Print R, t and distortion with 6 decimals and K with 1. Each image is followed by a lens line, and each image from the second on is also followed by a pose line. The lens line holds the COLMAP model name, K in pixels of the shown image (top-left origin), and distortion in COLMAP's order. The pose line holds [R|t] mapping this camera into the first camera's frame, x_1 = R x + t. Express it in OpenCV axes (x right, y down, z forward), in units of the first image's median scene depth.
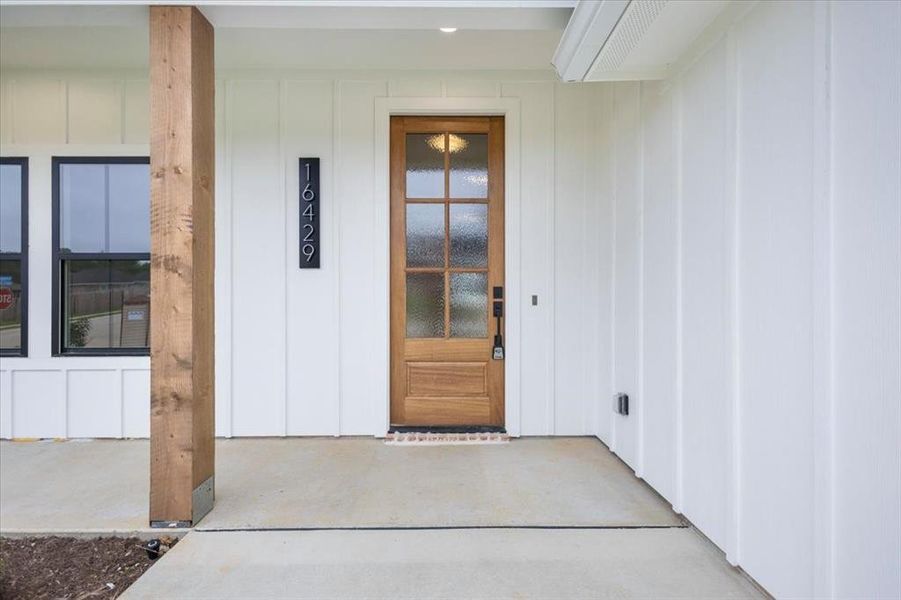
lens RADIAL K [[426.1, 0, 452.1], [0, 426.1, 302.8], [0, 0, 1]] dist [-0.001140, -0.000622]
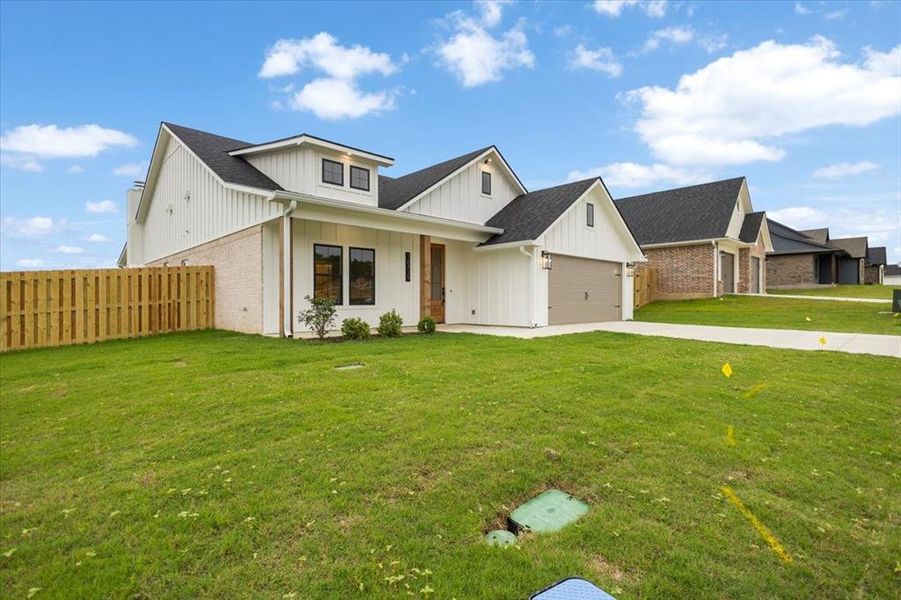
lens RADIAL K [[426.1, 0, 452.1], [0, 426.1, 302.8], [0, 0, 1]] dist [-0.001140, -0.000622]
pose [[0.728926, -0.003033, 0.684585, -2.642129], [-0.000415, 0.999988, 0.004873, 0.089357], [-0.684592, -0.003836, 0.728916, -2.030139]]
